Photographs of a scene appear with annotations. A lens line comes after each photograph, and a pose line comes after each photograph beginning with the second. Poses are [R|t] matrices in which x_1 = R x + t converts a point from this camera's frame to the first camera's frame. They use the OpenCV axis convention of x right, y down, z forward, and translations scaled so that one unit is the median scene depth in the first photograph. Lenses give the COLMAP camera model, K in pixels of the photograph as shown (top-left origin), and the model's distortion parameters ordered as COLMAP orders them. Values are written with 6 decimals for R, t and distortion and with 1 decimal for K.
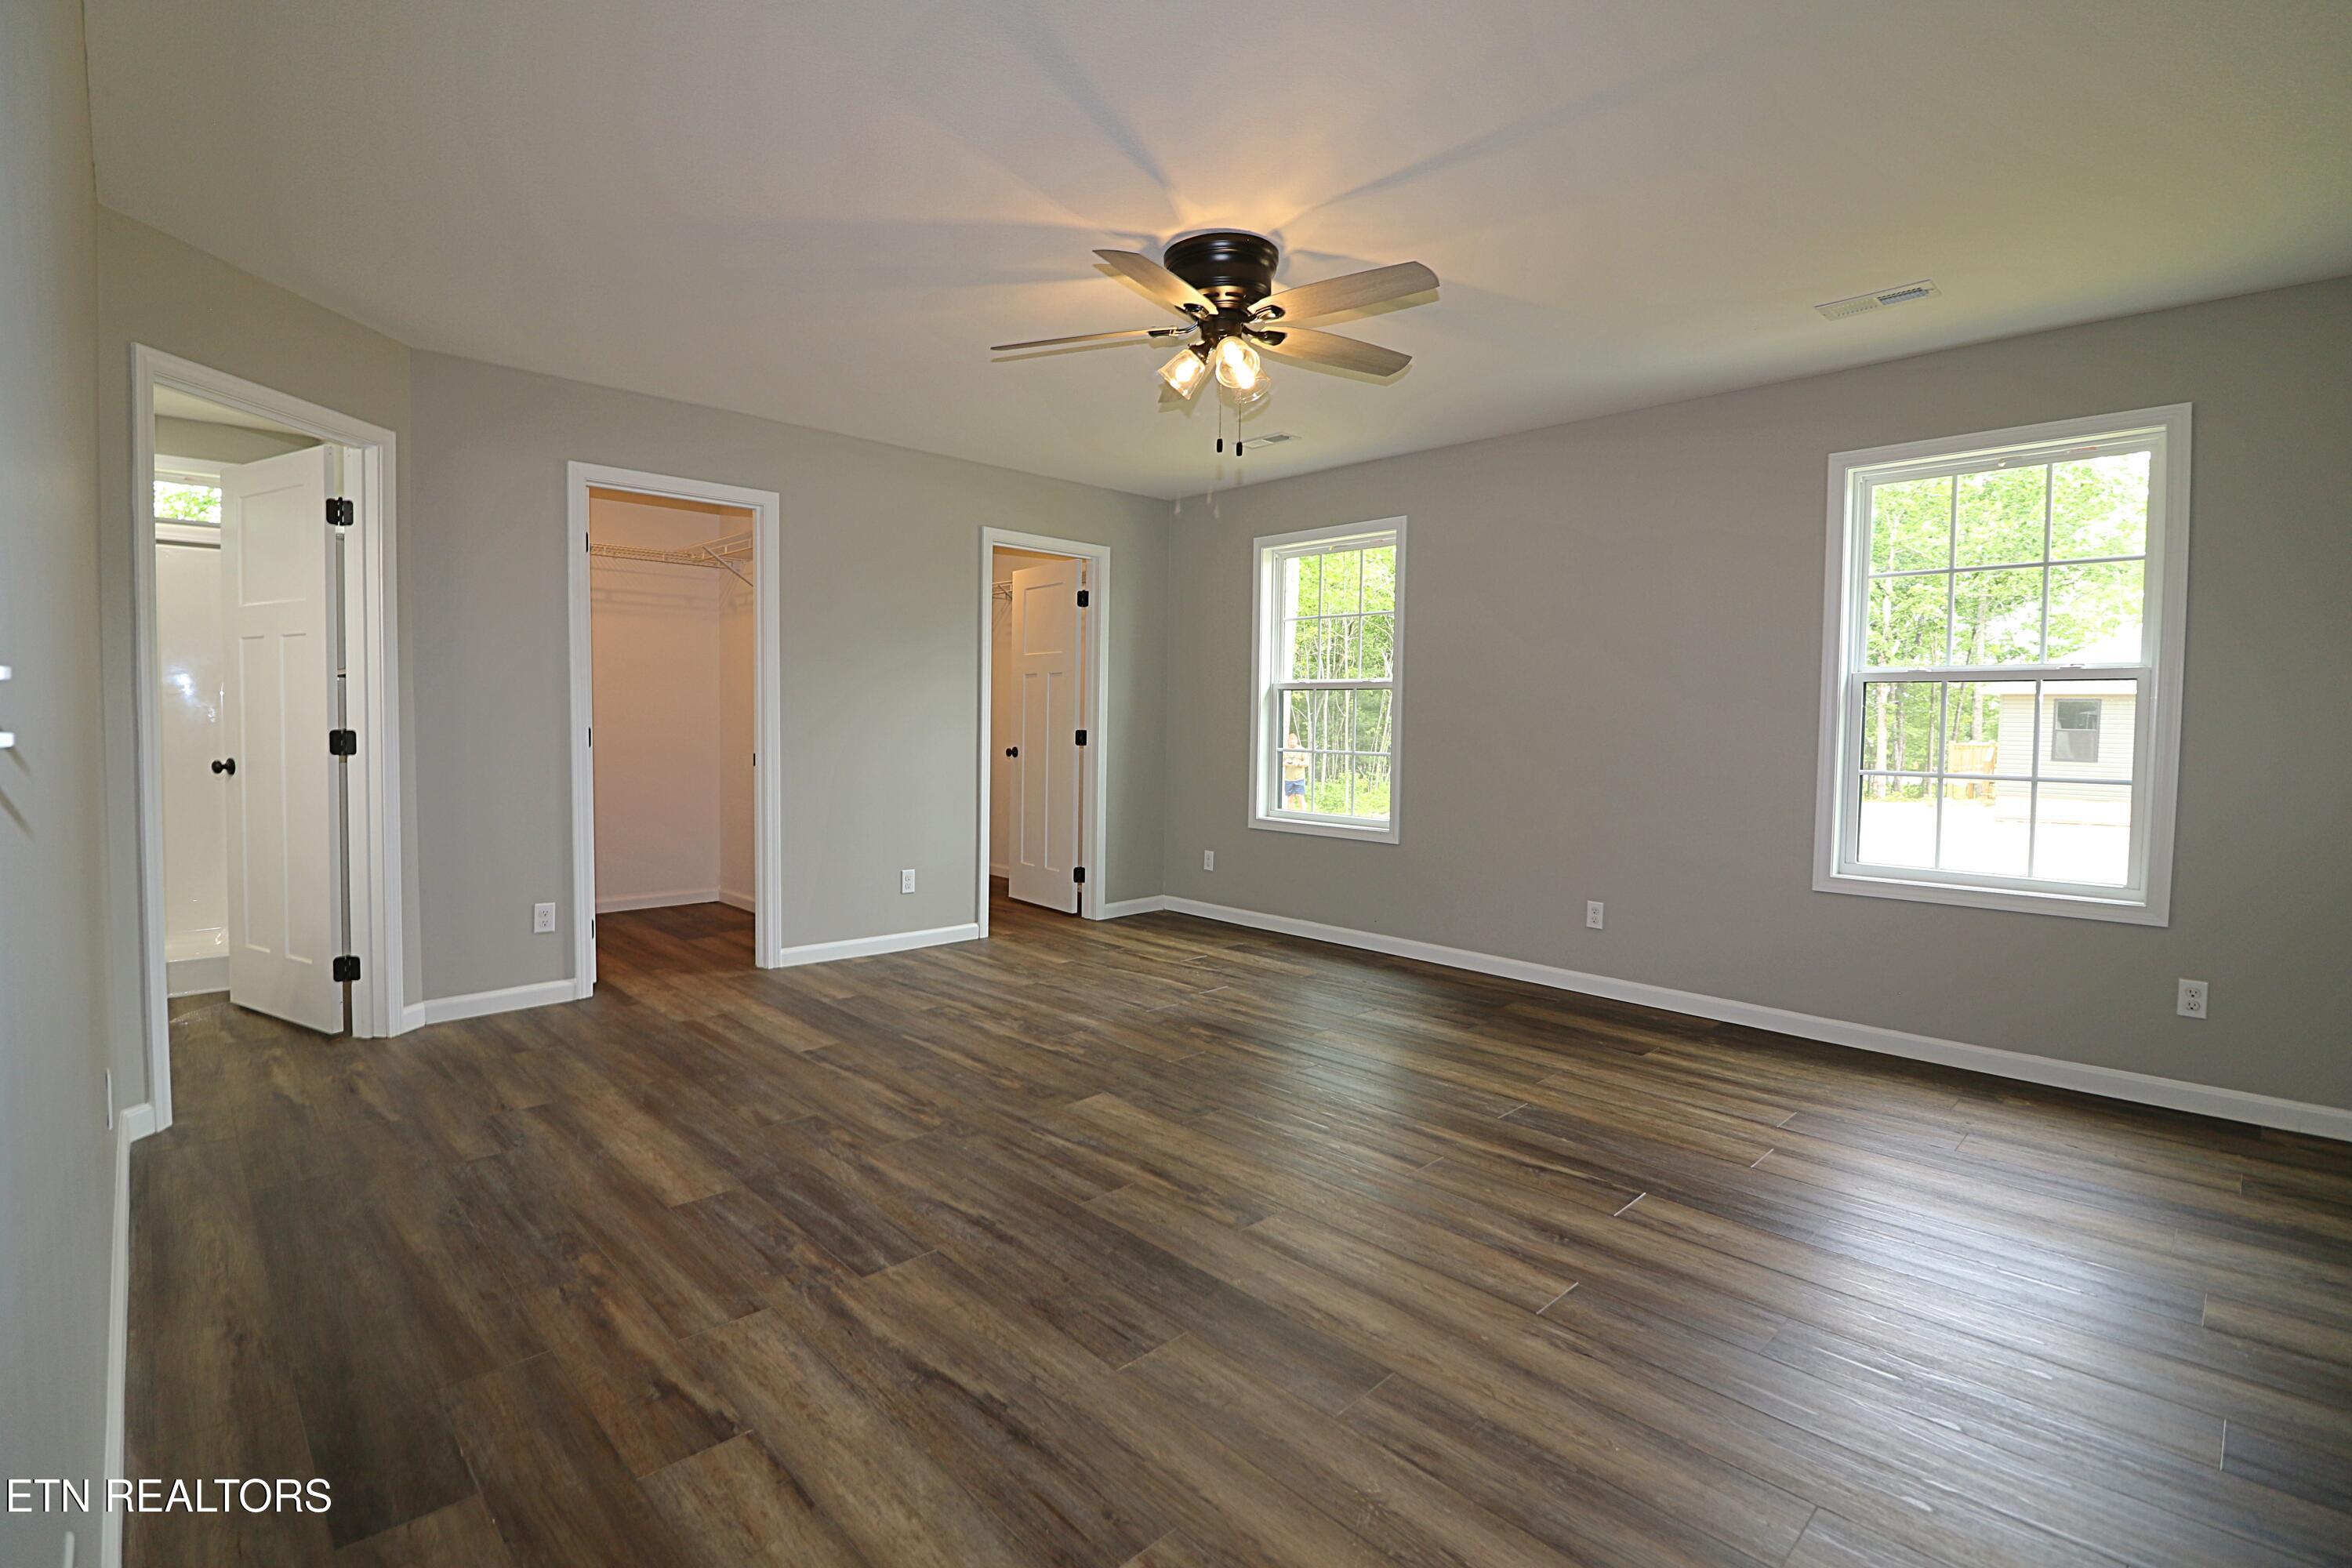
lens RADIAL K [[1091.4, 0, 1165.5], [0, 1091.4, 777.6], [0, 0, 1]] dist [-0.000834, -0.000080]
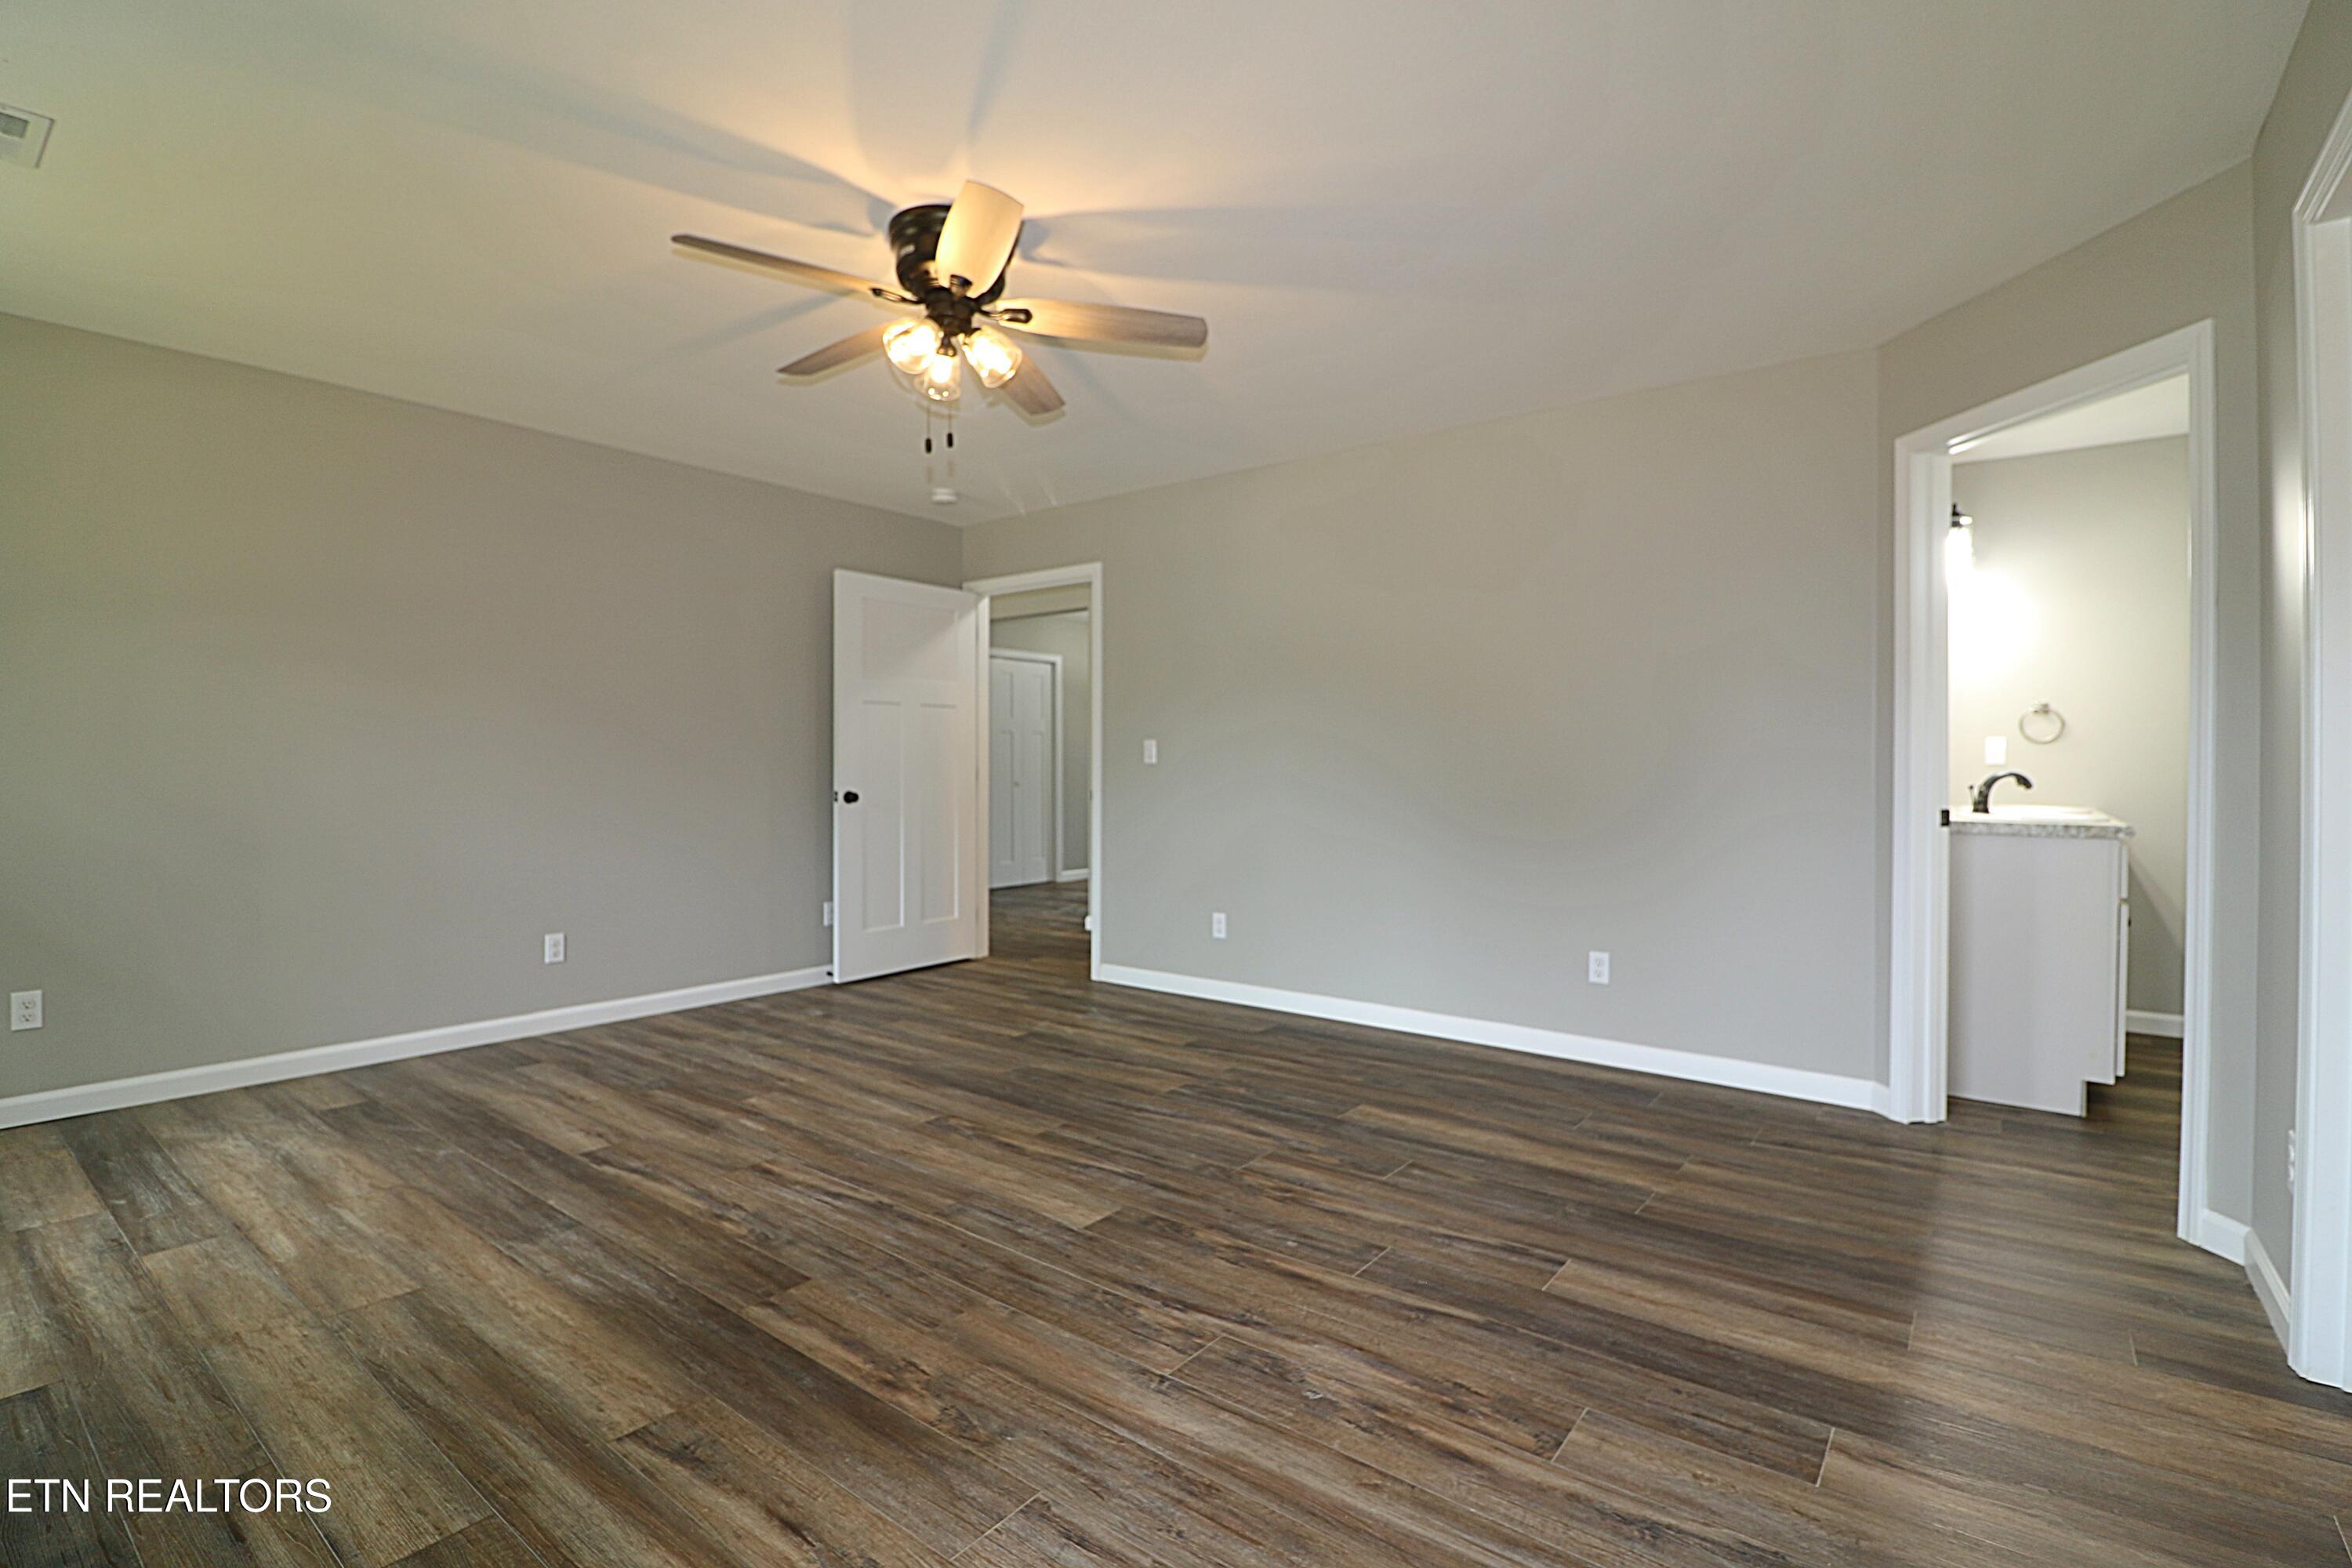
lens RADIAL K [[1091.4, 0, 1176.3], [0, 1091.4, 768.8], [0, 0, 1]] dist [-0.000834, -0.000080]
pose [[-0.988610, -0.013933, -0.149851, -0.004077], [-0.022778, 0.998087, 0.057472, -0.090063], [0.148764, 0.060231, -0.987037, 1.977233]]
